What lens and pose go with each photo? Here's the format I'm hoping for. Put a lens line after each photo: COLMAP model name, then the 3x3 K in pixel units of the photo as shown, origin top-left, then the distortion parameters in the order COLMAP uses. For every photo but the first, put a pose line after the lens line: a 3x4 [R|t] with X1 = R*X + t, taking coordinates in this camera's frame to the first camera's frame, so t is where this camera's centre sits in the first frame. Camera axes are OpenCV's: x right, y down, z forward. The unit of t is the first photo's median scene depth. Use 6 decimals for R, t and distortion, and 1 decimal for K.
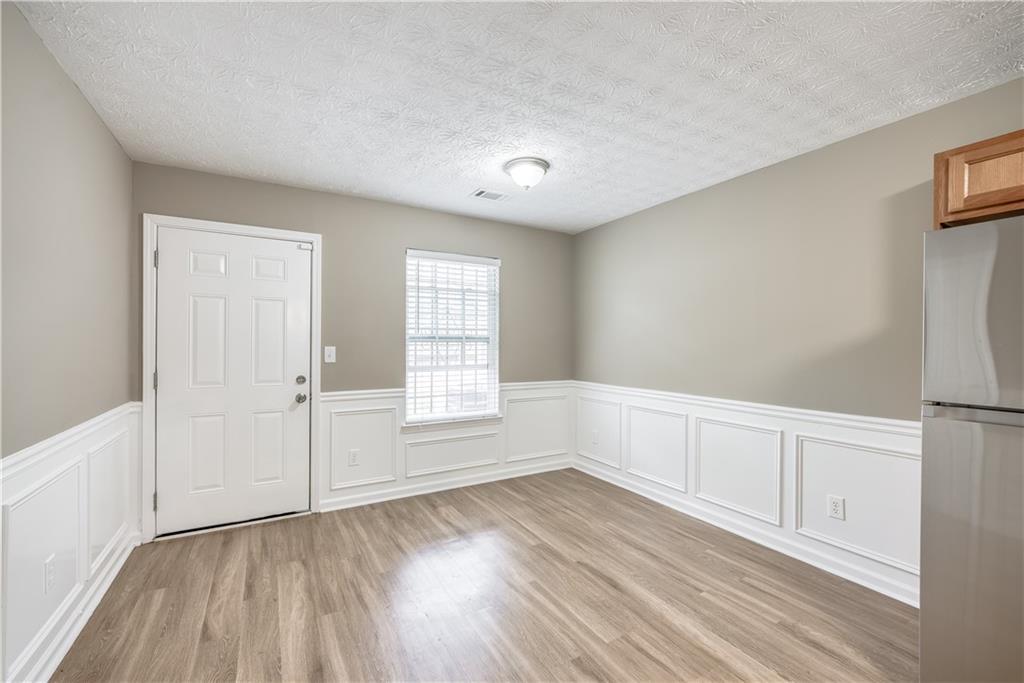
lens RADIAL K [[427.0, 0, 509.3], [0, 427.0, 345.1], [0, 0, 1]] dist [0.007712, -0.000001]
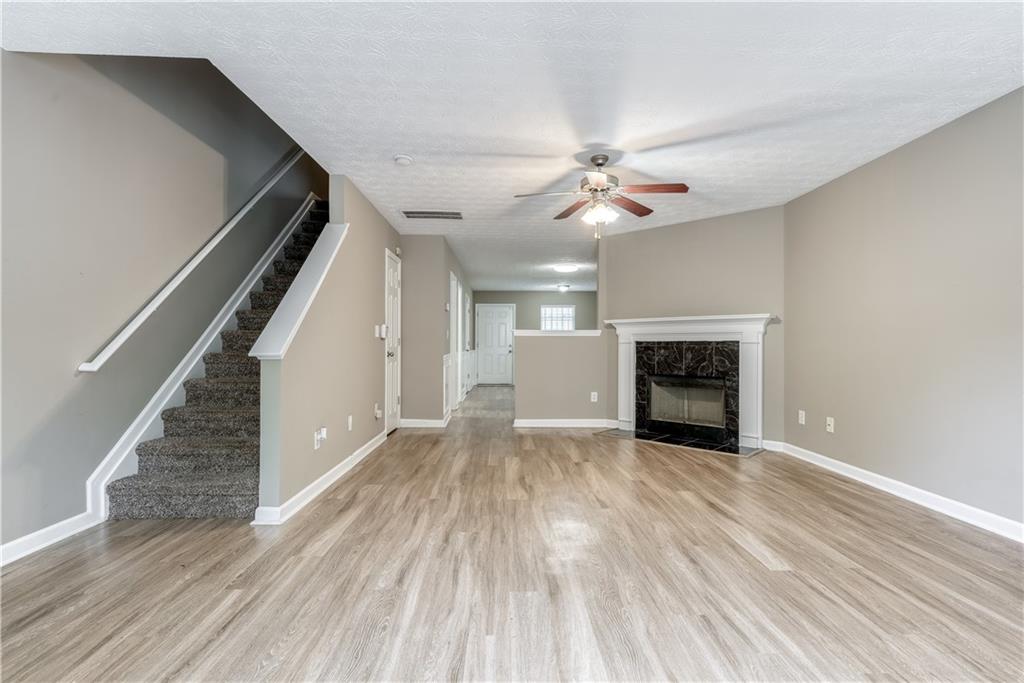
lens RADIAL K [[490.8, 0, 513.8], [0, 490.8, 337.0], [0, 0, 1]] dist [0.021726, 0.000785]
pose [[0.874625, -0.011126, -0.484673, 1.477000], [-0.000191, 0.999729, -0.023294, 0.099625], [0.484800, 0.020467, 0.874385, -2.484891]]
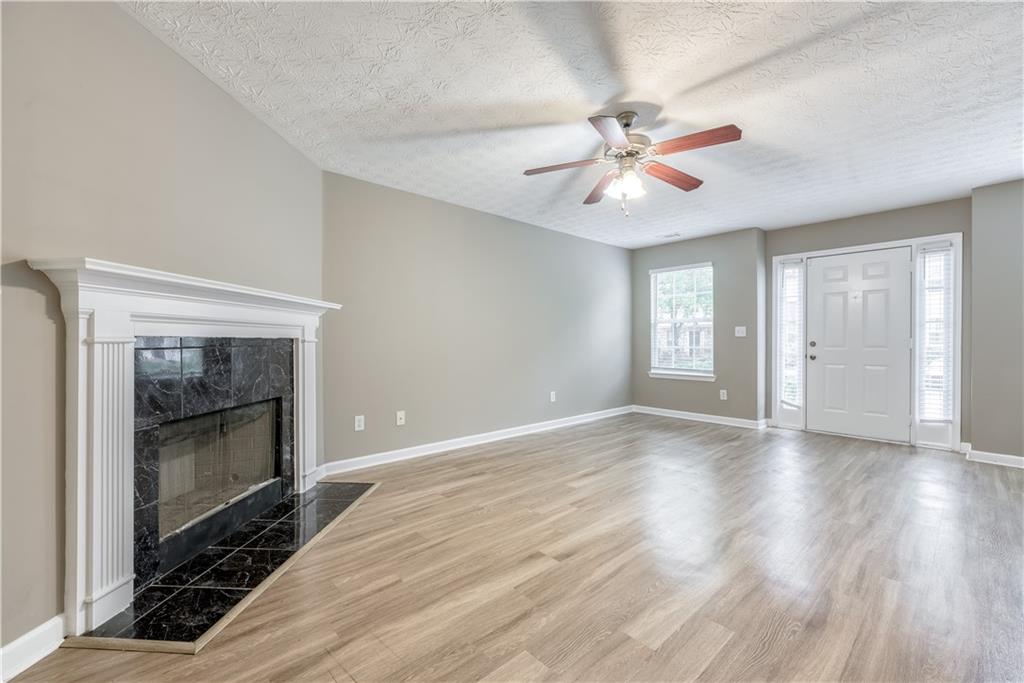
lens RADIAL K [[409.9, 0, 520.4], [0, 409.9, 342.2], [0, 0, 1]] dist [-0.006748, 0.000921]
pose [[-0.202447, -0.008992, 0.979252, 0.307293], [0.003537, 0.999945, 0.009913, 0.074725], [-0.979287, 0.005470, -0.202404, -0.943823]]
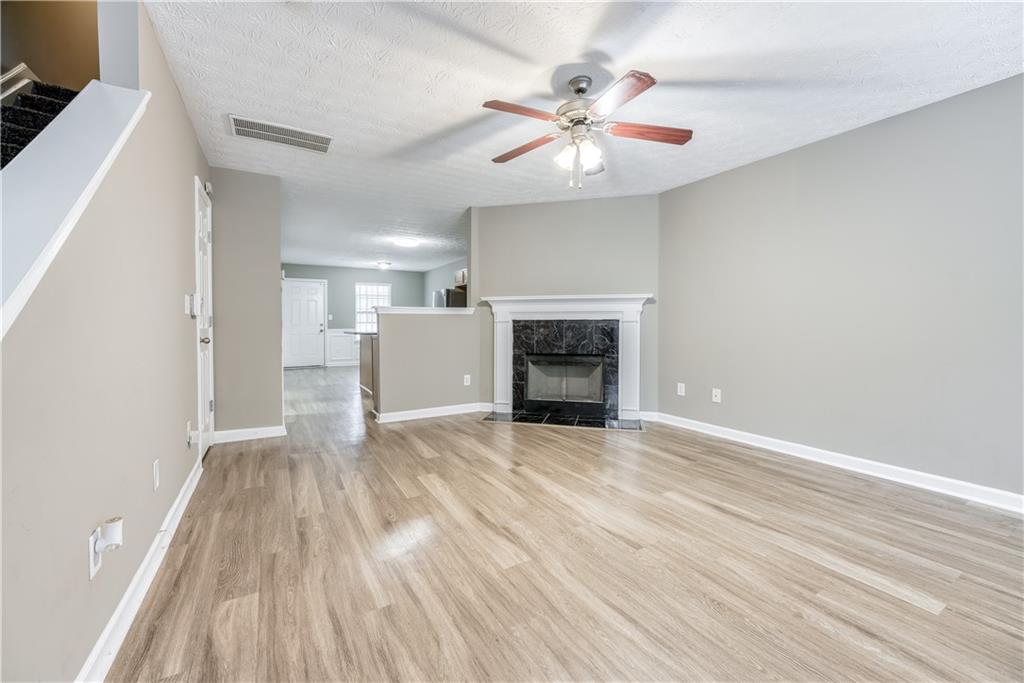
lens RADIAL K [[409.9, 0, 506.5], [0, 409.9, 325.5], [0, 0, 1]] dist [-0.006748, 0.000921]
pose [[0.999958, -0.007619, -0.005113, 0.936566], [0.007630, 0.999969, 0.002148, 0.088986], [0.005096, -0.002187, 0.999985, -2.104979]]
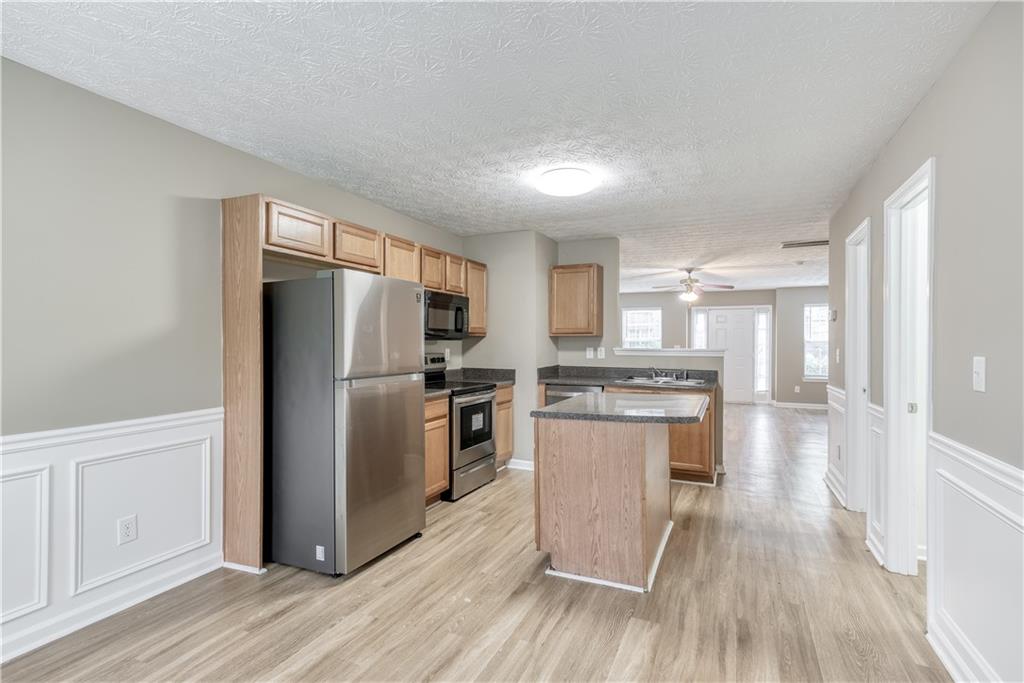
lens RADIAL K [[490.8, 0, 530.3], [0, 490.8, 342.6], [0, 0, 1]] dist [0.021726, 0.000785]
pose [[-0.601208, -0.004565, 0.799079, -0.406825], [-0.000448, 0.999985, 0.005376, -0.003272], [-0.799092, 0.002874, -0.601202, 0.738217]]
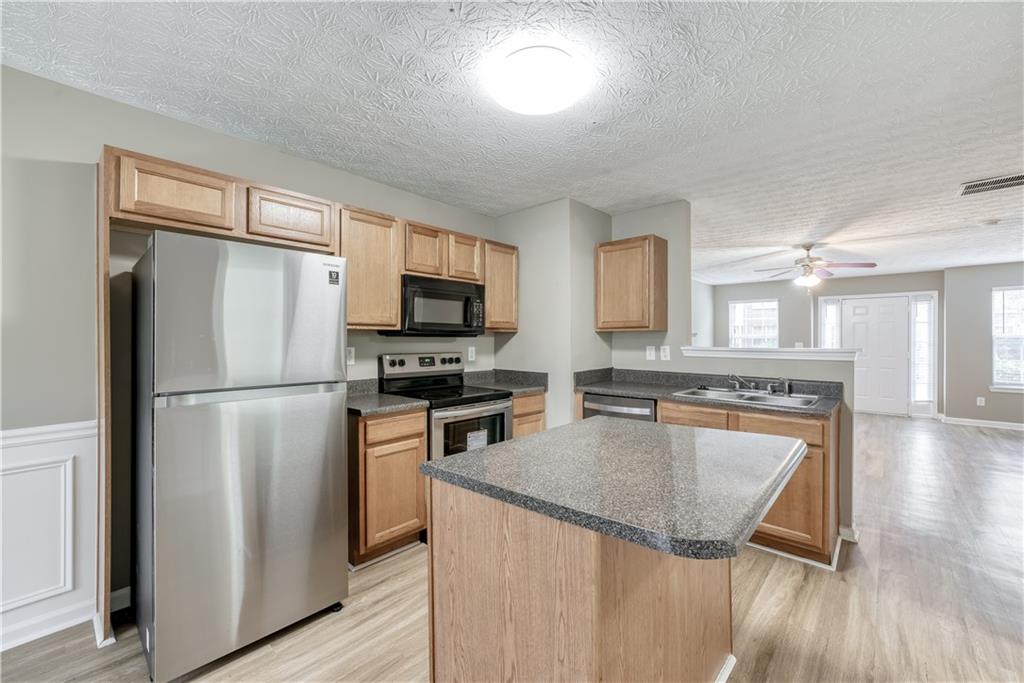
lens RADIAL K [[427.0, 0, 516.4], [0, 427.0, 337.6], [0, 0, 1]] dist [0.000610, 0.000322]
pose [[-0.322043, -0.000404, 0.946725, -0.138473], [0.001798, 0.999998, 0.001038, -0.001765], [-0.946723, 0.002037, -0.322042, 0.251706]]
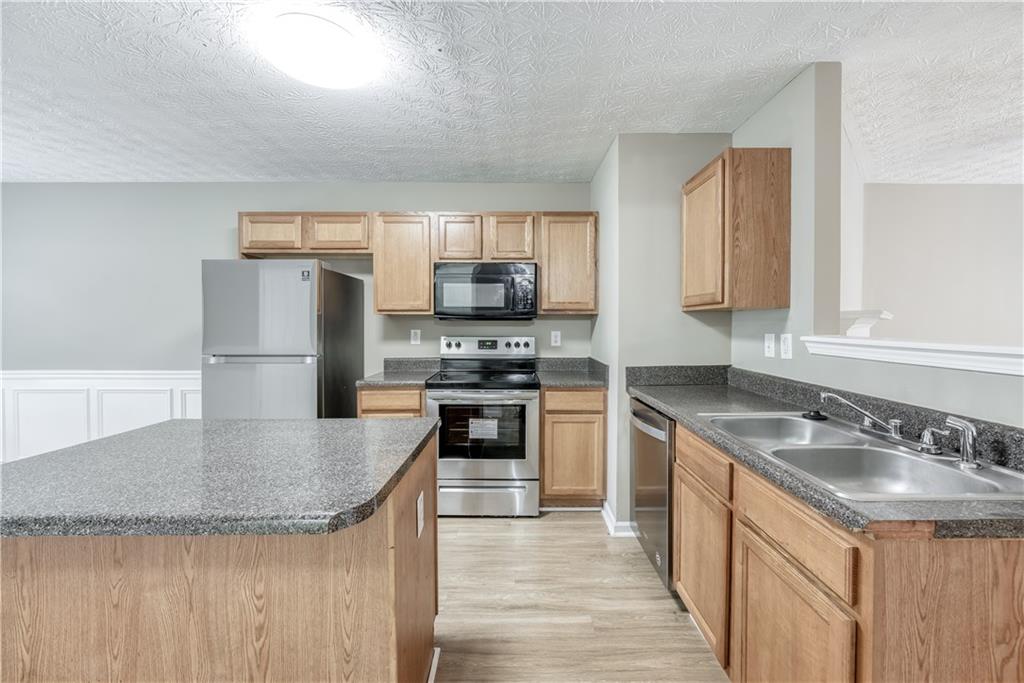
lens RADIAL K [[409.9, 0, 519.2], [0, 409.9, 329.8], [0, 0, 1]] dist [-0.006748, 0.000921]
pose [[0.497276, -0.016755, 0.867430, 0.073093], [0.005784, 0.999855, 0.015997, 0.004394], [-0.867573, -0.002938, 0.497301, -0.462744]]
